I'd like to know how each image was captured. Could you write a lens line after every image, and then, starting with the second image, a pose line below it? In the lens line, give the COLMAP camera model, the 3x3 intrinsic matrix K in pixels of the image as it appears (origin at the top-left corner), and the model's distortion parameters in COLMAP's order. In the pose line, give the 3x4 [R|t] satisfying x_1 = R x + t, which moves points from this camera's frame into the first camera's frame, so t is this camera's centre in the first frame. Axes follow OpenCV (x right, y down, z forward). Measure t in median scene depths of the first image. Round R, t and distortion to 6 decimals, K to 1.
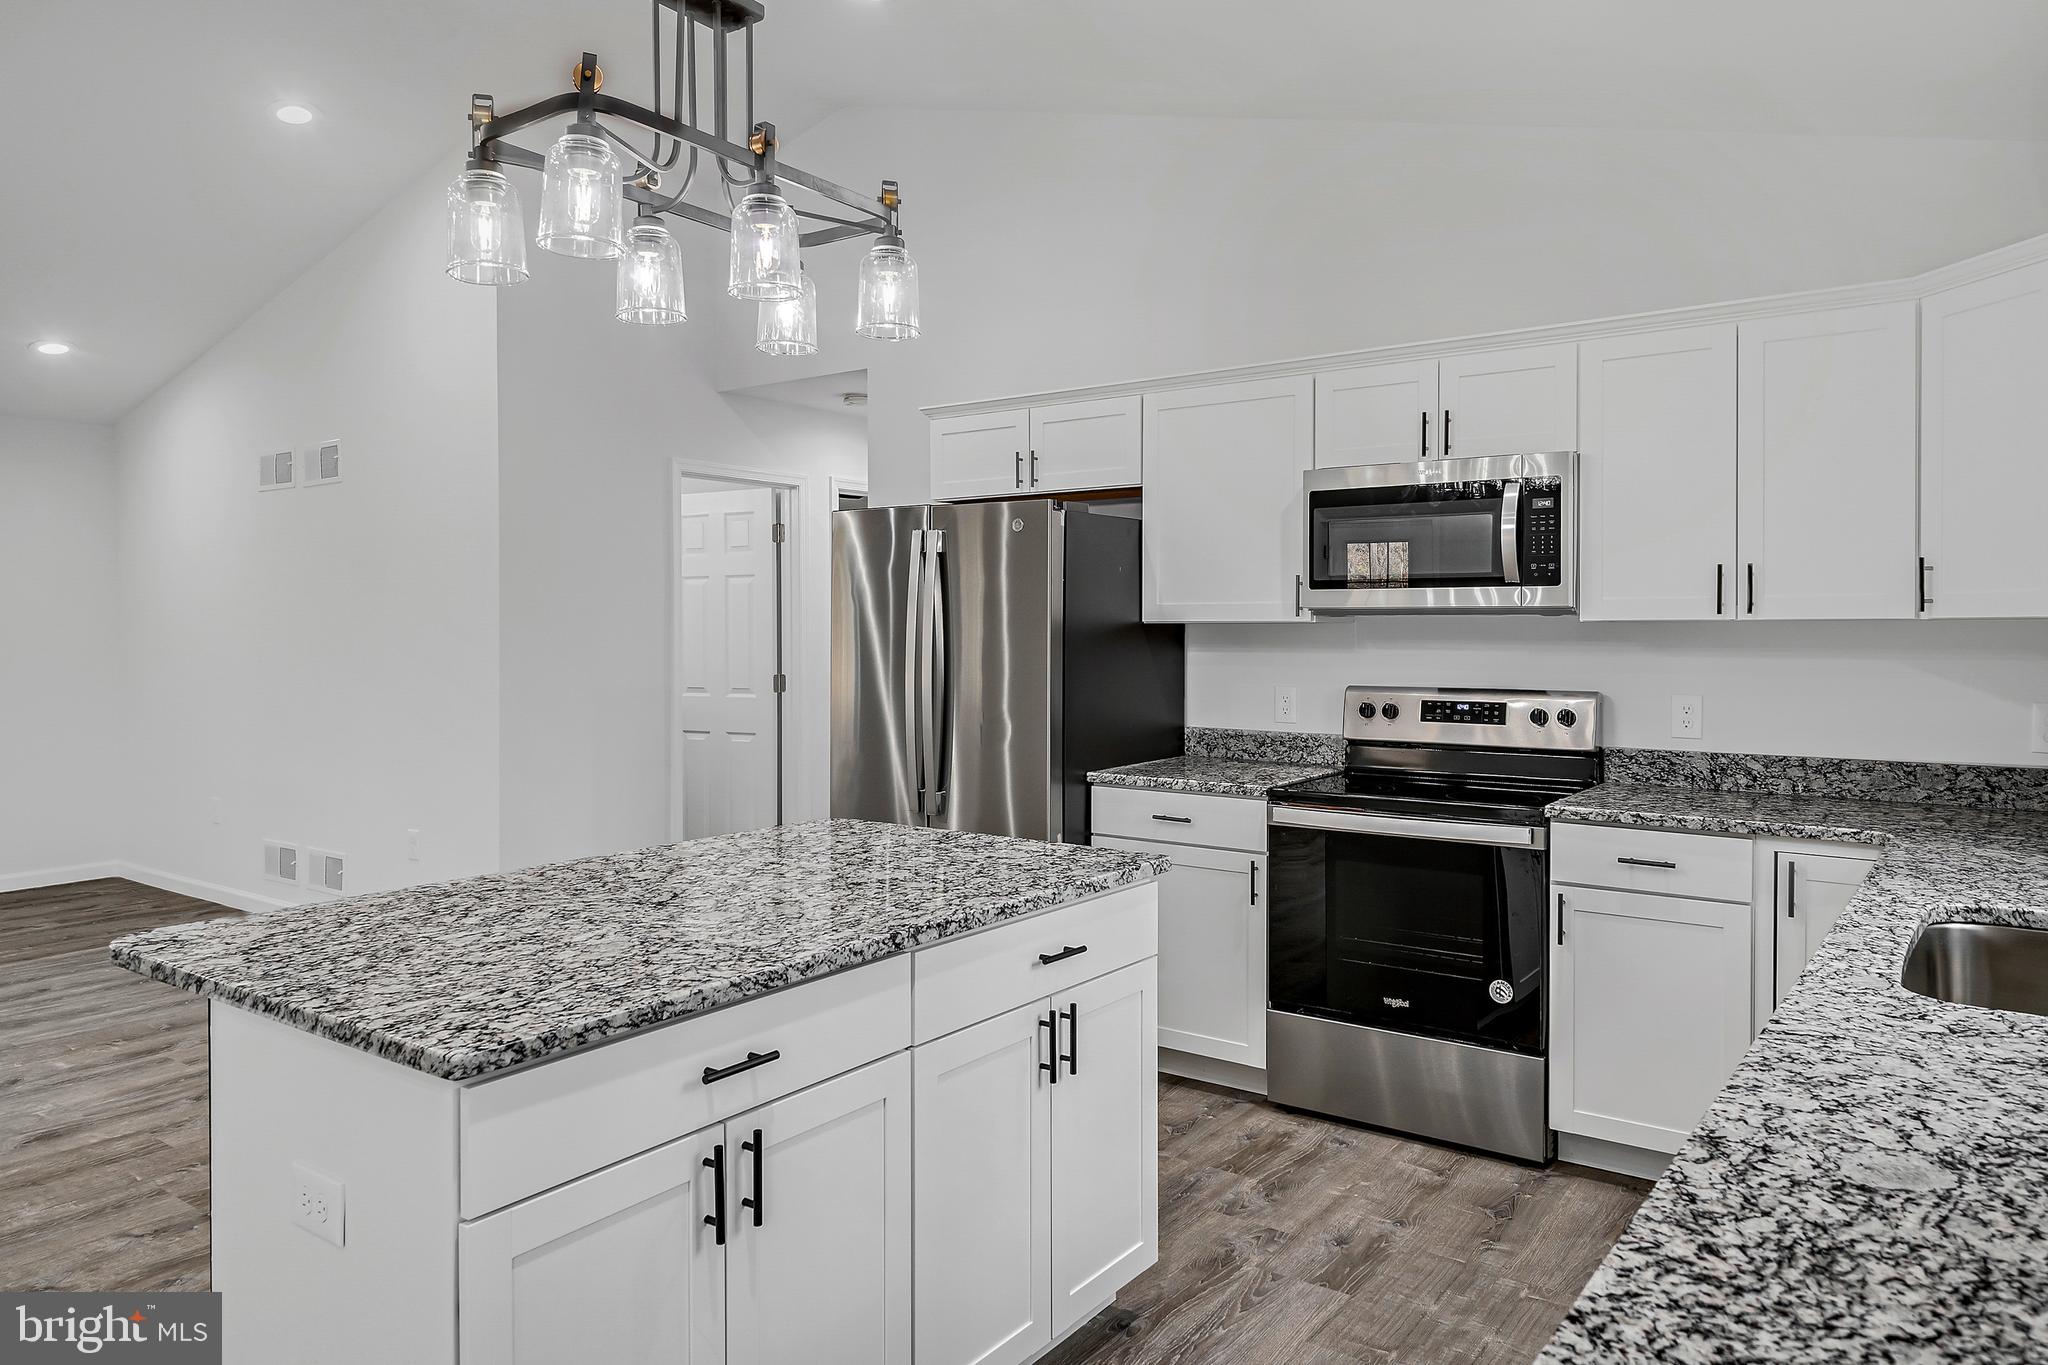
lens RADIAL K [[1348.9, 0, 1019.6], [0, 1348.9, 643.7], [0, 0, 1]] dist [0.022490, -0.017913]
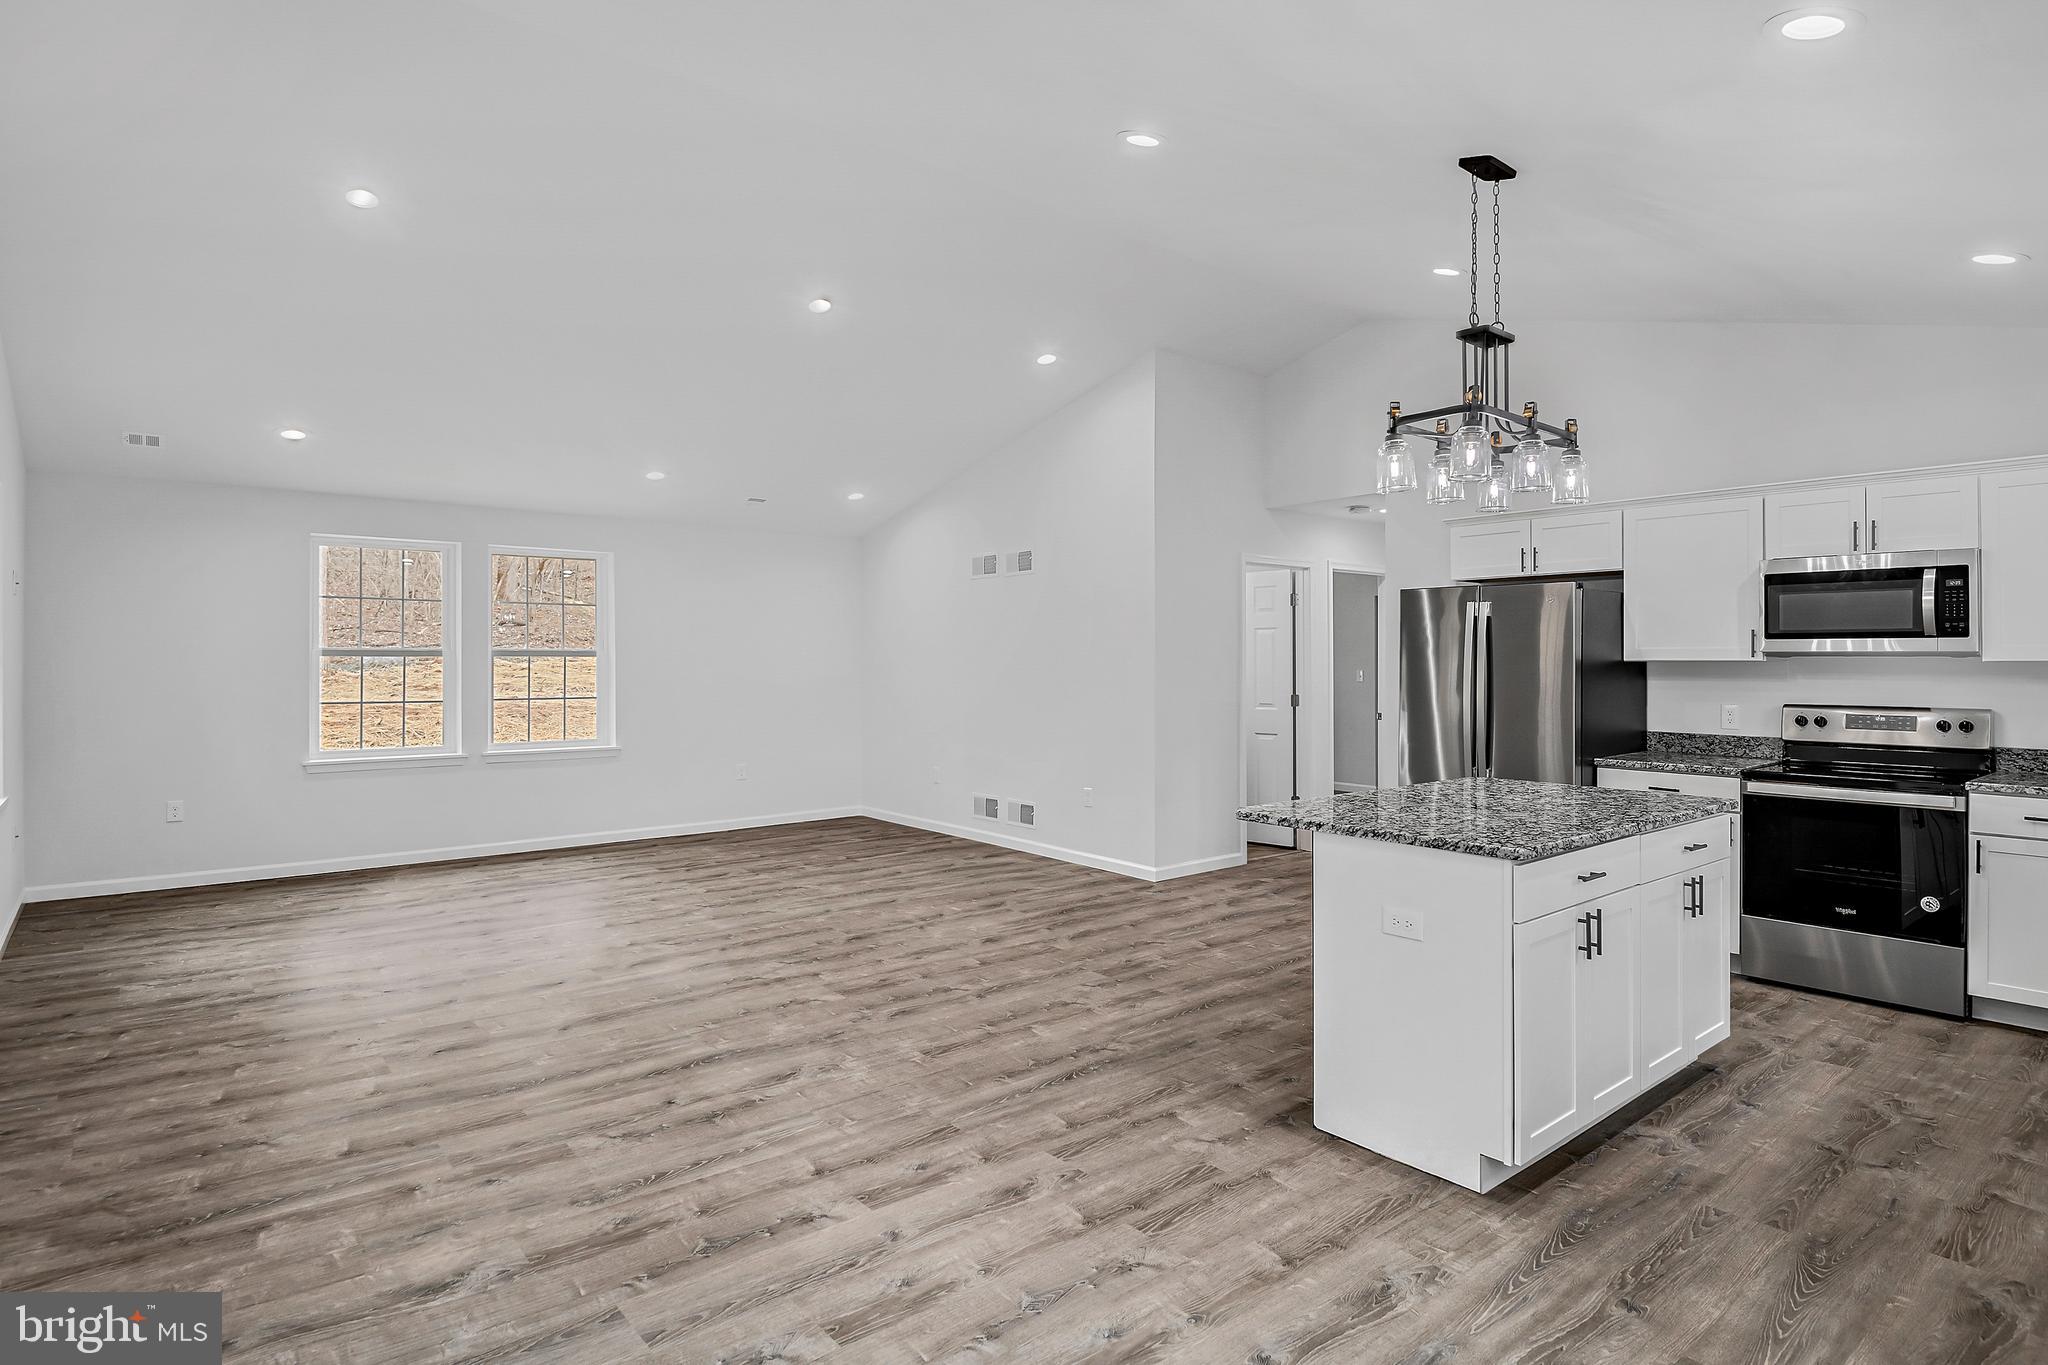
lens RADIAL K [[1076.2, 0, 1001.5], [0, 1076.2, 652.0], [0, 0, 1]] dist [-0.011407, -0.009646]
pose [[0.963732, -0.000730, -0.266872, -0.310210], [-0.004712, 0.999794, -0.019751, 0.001468], [0.266832, 0.020292, 0.963529, -0.402477]]
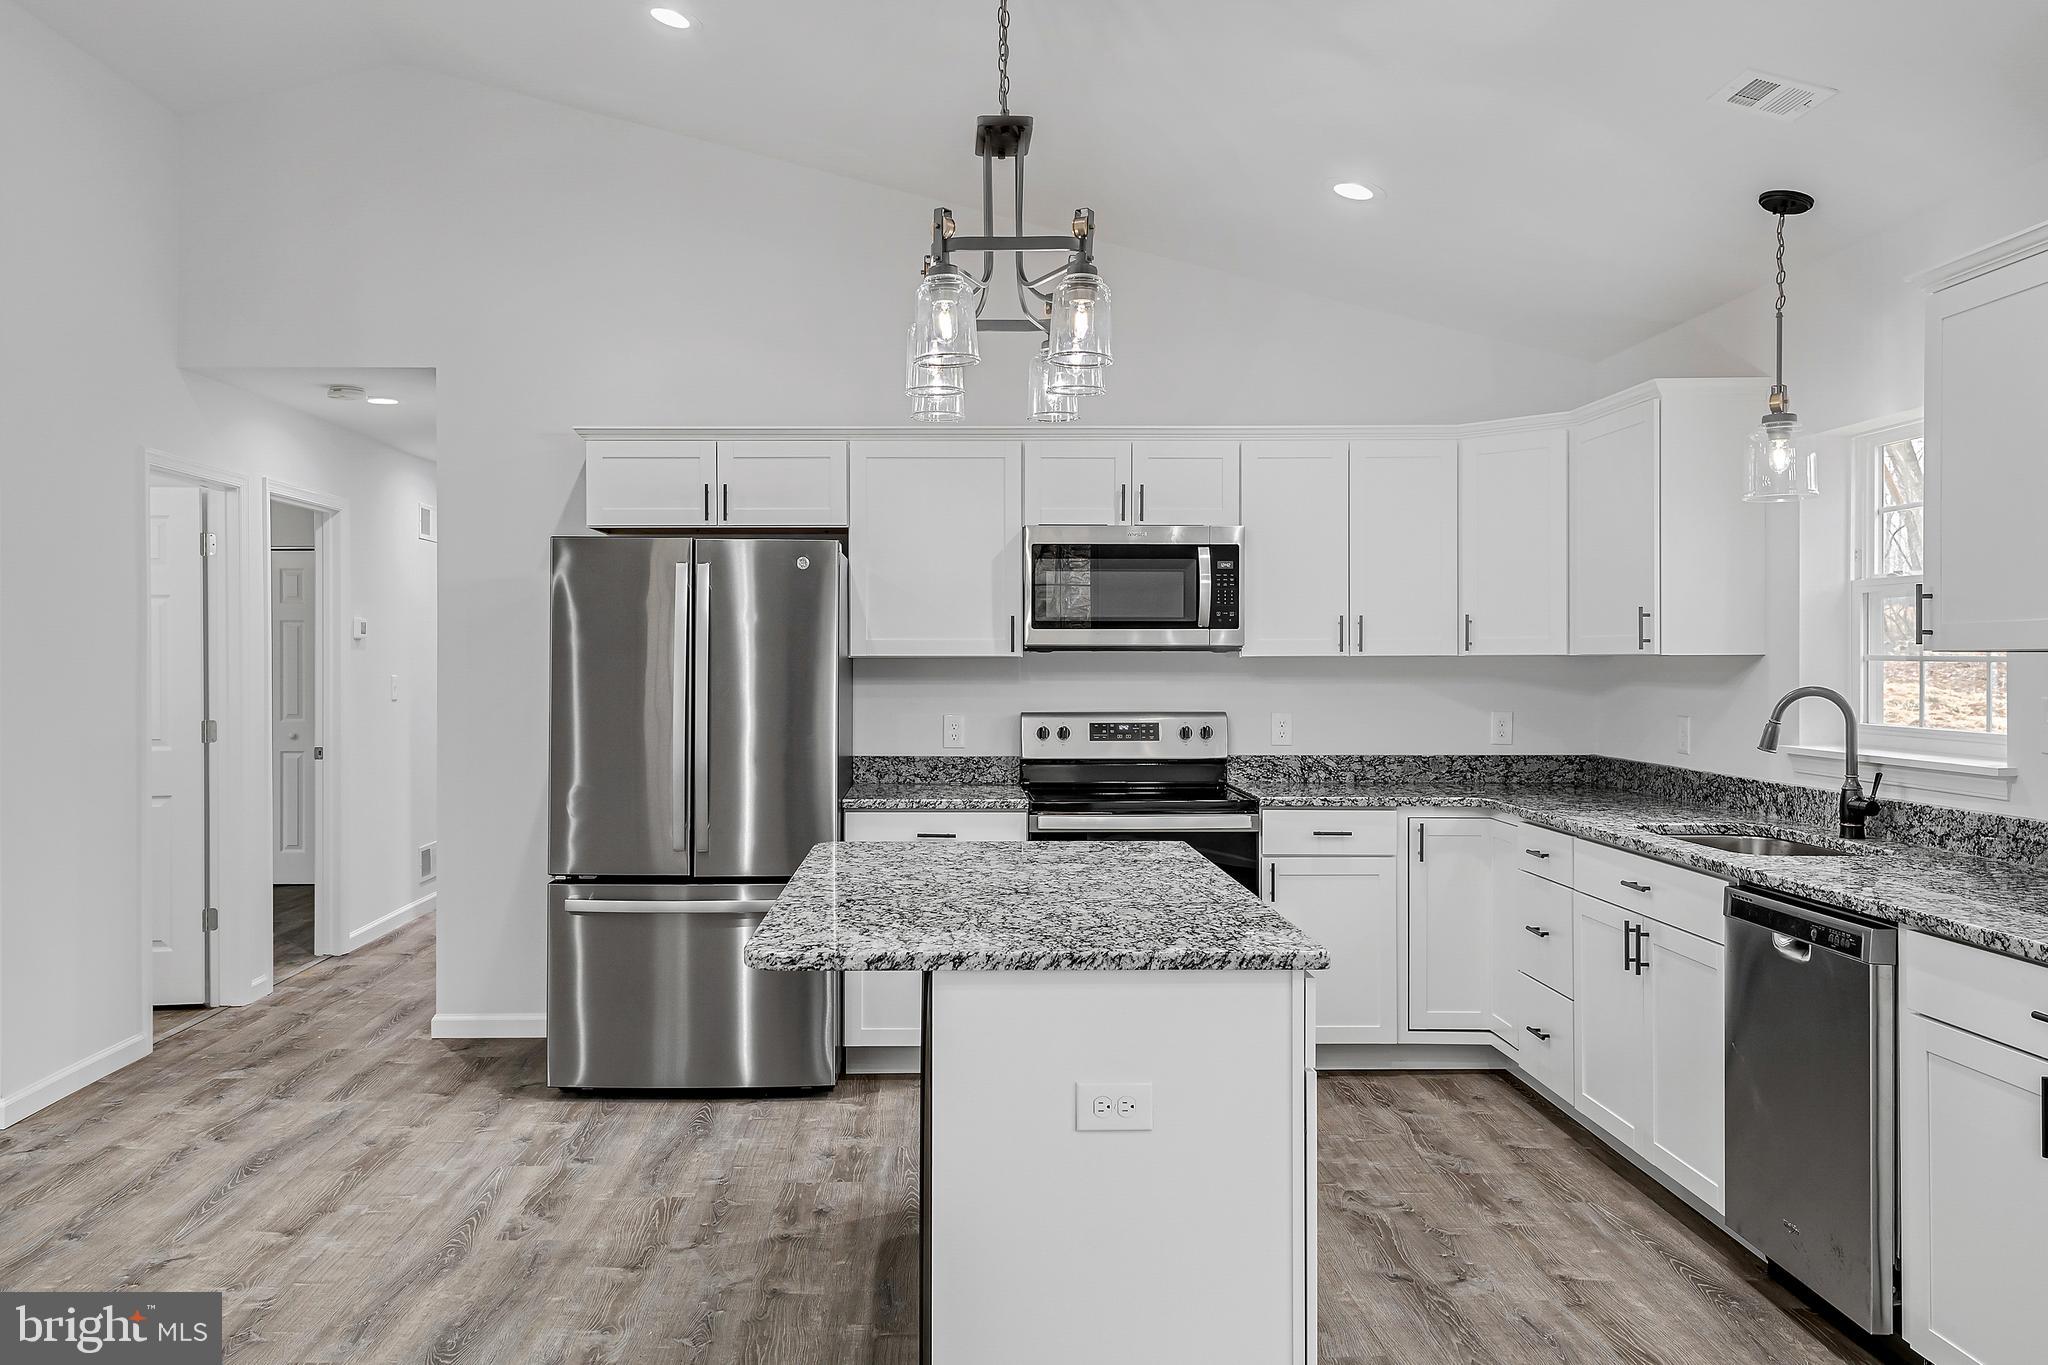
lens RADIAL K [[1608.1, 0, 970.3], [0, 1608.1, 665.2], [0, 0, 1]] dist [0.029159, -0.023269]
pose [[0.798986, -0.003322, 0.601340, -0.704122], [0.008420, 0.999949, -0.005663, -0.001885], [-0.601290, 0.009588, 0.798973, -0.070793]]
